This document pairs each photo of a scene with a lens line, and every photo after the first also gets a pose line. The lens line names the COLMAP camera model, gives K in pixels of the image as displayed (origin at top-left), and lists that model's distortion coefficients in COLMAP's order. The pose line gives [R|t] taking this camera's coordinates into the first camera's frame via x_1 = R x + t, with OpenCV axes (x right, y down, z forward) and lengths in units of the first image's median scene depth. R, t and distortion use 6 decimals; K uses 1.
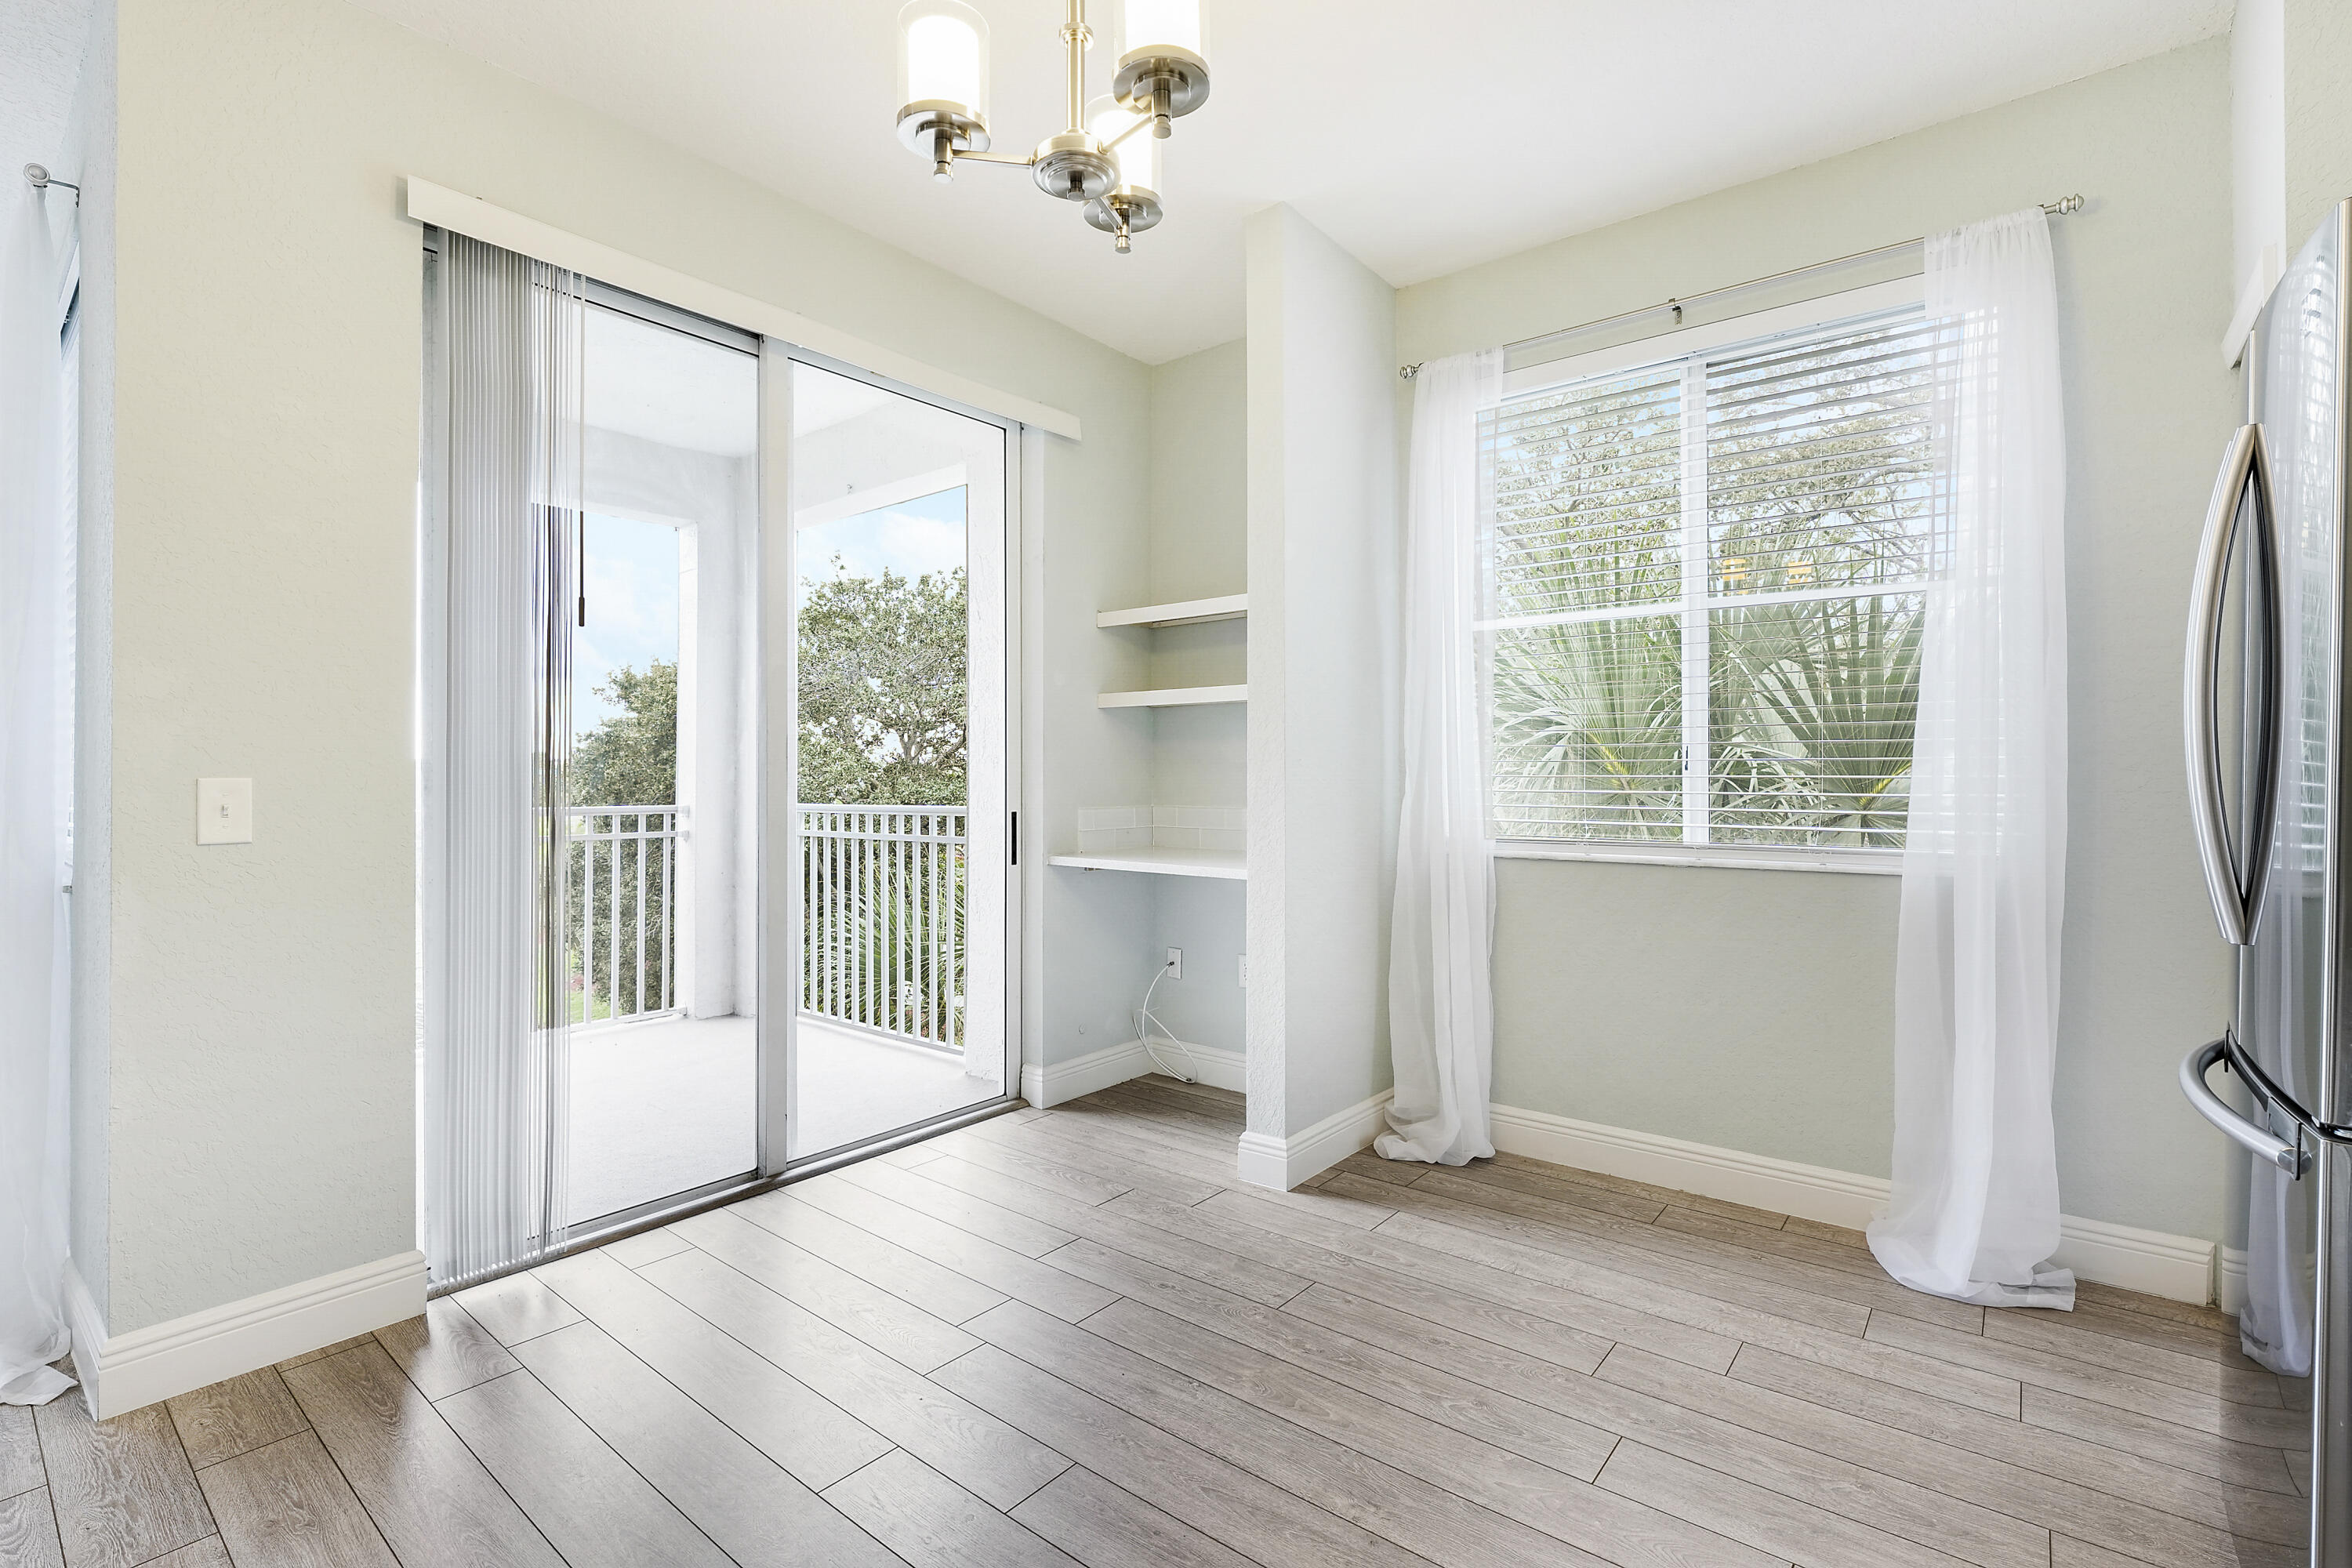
lens RADIAL K [[1041.2, 0, 1179.8], [0, 1041.2, 768.6], [0, 0, 1]] dist [-0.025850, -0.000156]
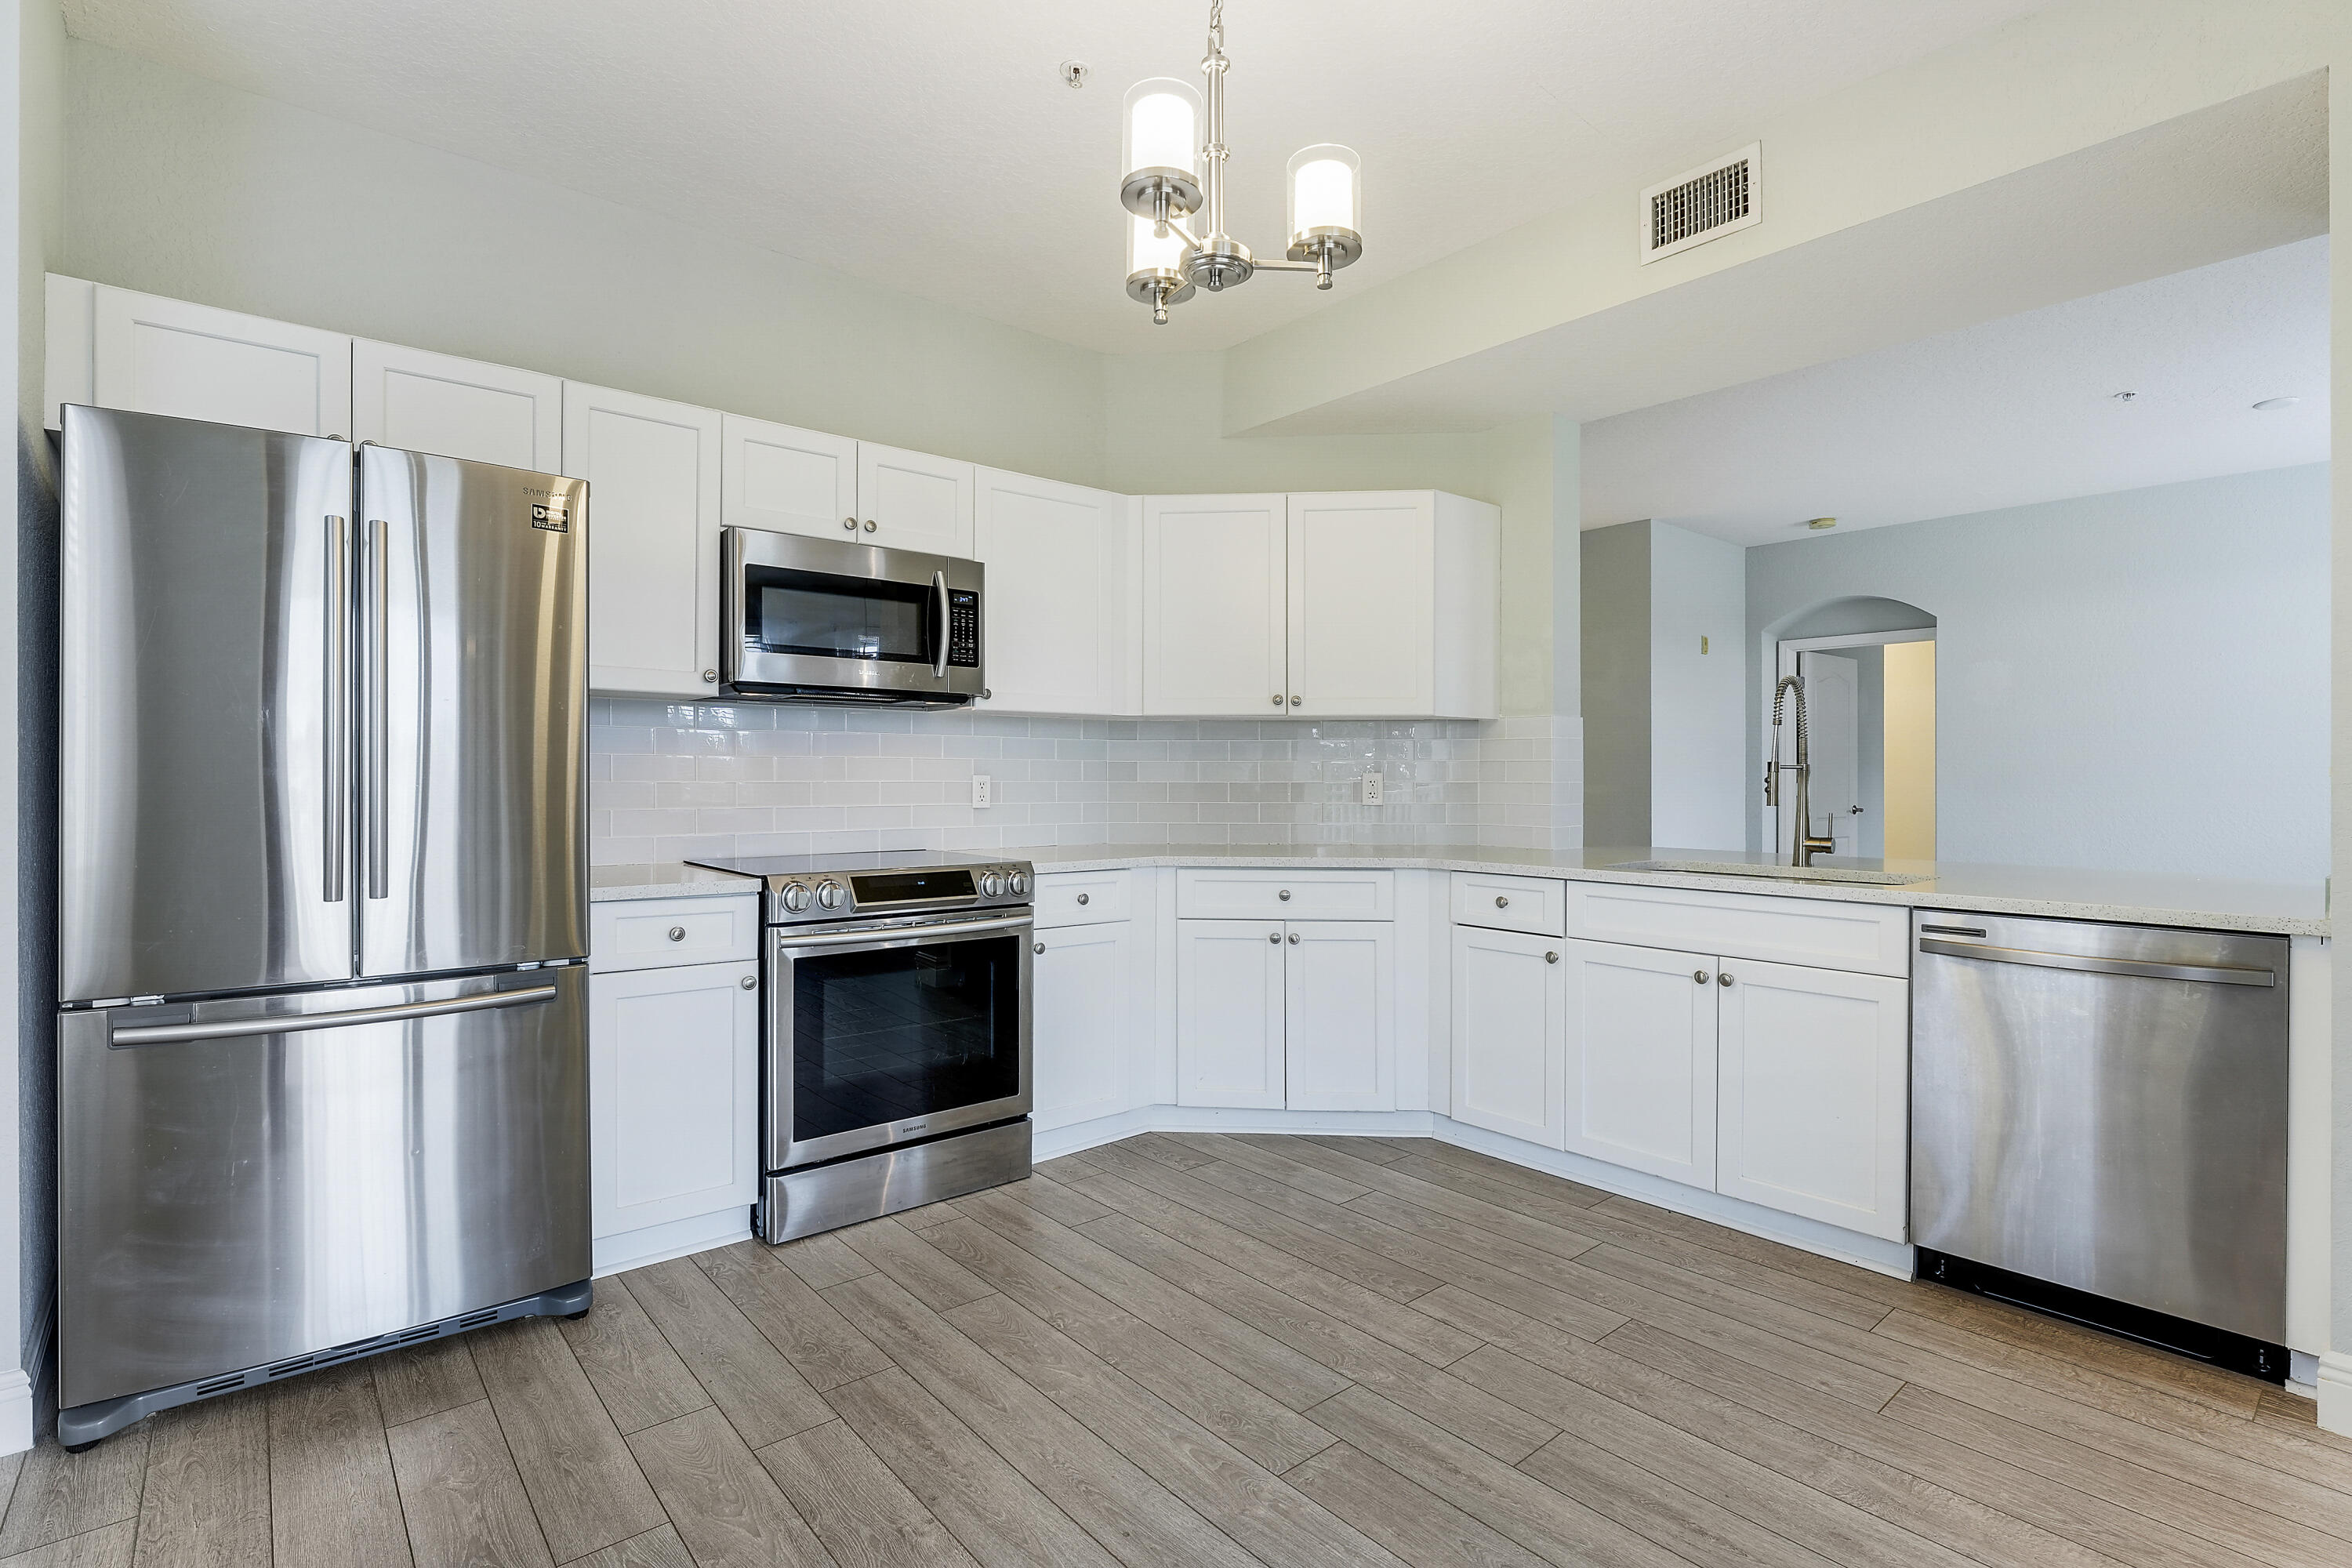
lens RADIAL K [[1117.1, 0, 1171.3], [0, 1117.1, 781.0], [0, 0, 1]] dist [-0.006174, -0.000352]
pose [[-0.980870, -0.000246, 0.194666, -0.143547], [-0.001337, 0.999984, -0.005471, 0.009312], [-0.194661, -0.005626, -0.980854, 1.079395]]
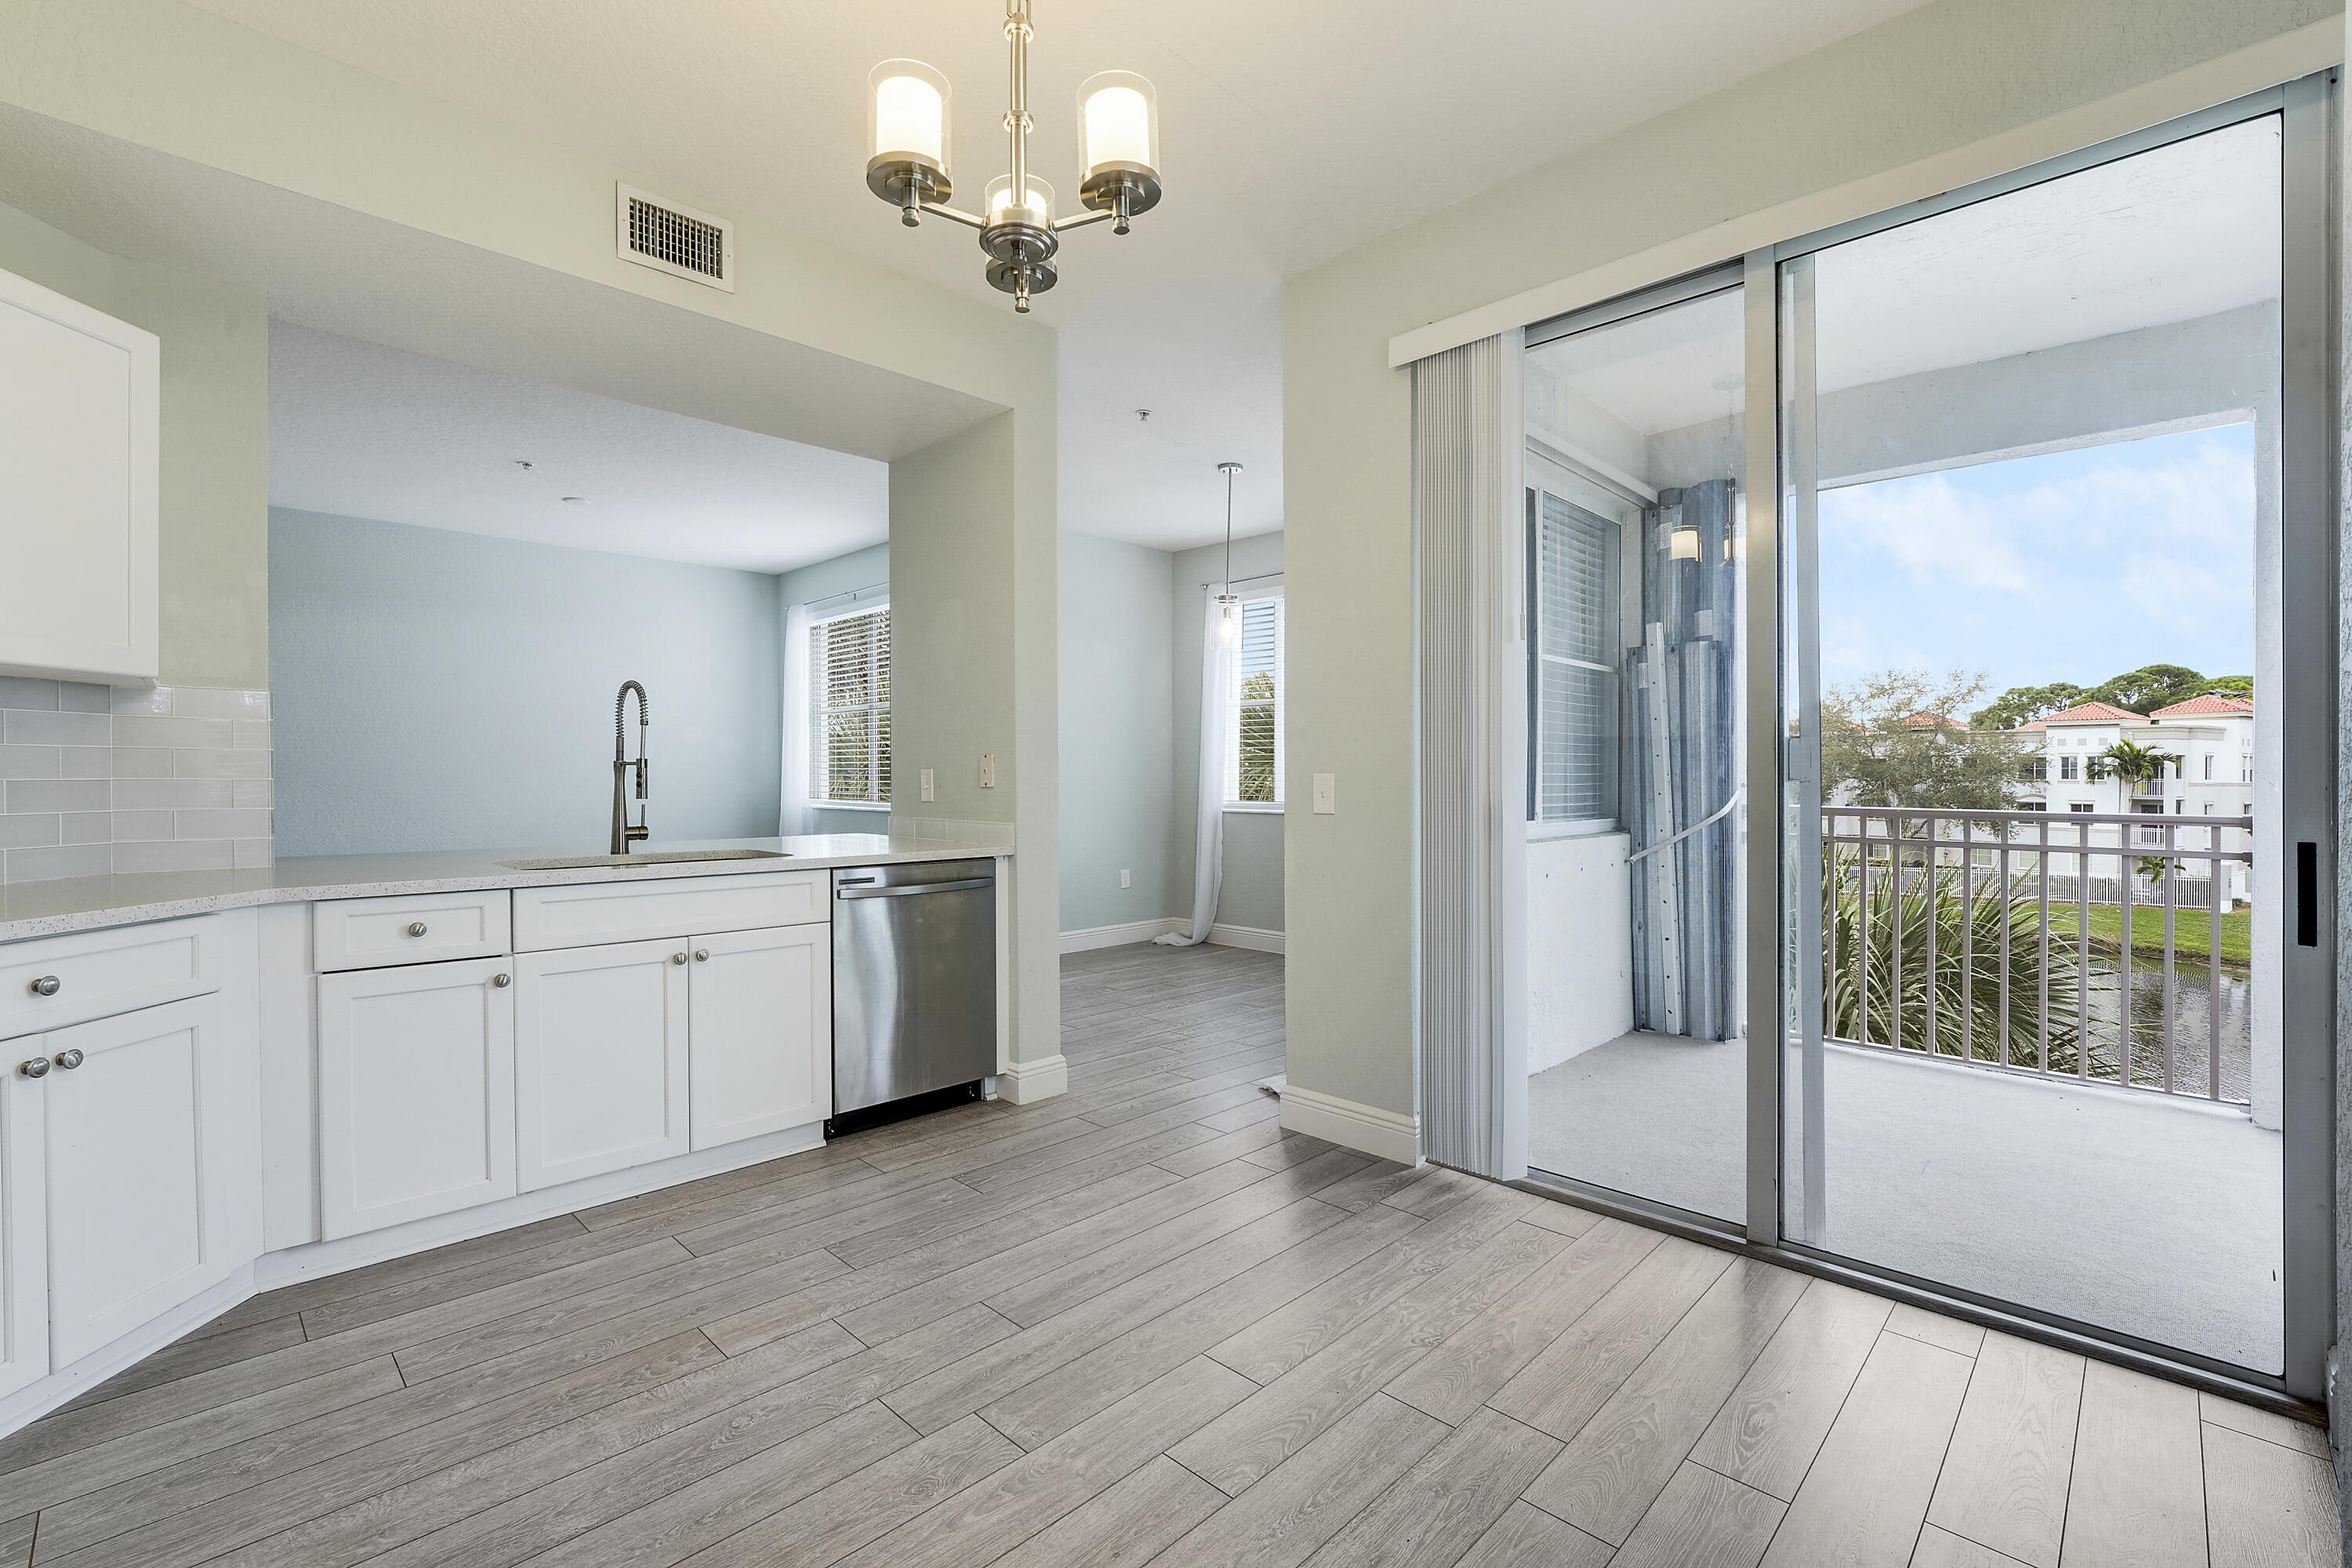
lens RADIAL K [[1040.5, 0, 1168.0], [0, 1040.5, 778.7], [0, 0, 1]] dist [-0.022319, 0.000346]
pose [[-0.101558, 0.002872, -0.994825, 0.489017], [0.008003, 0.999966, 0.002070, 0.007503], [0.994797, -0.007752, -0.101577, 0.604074]]
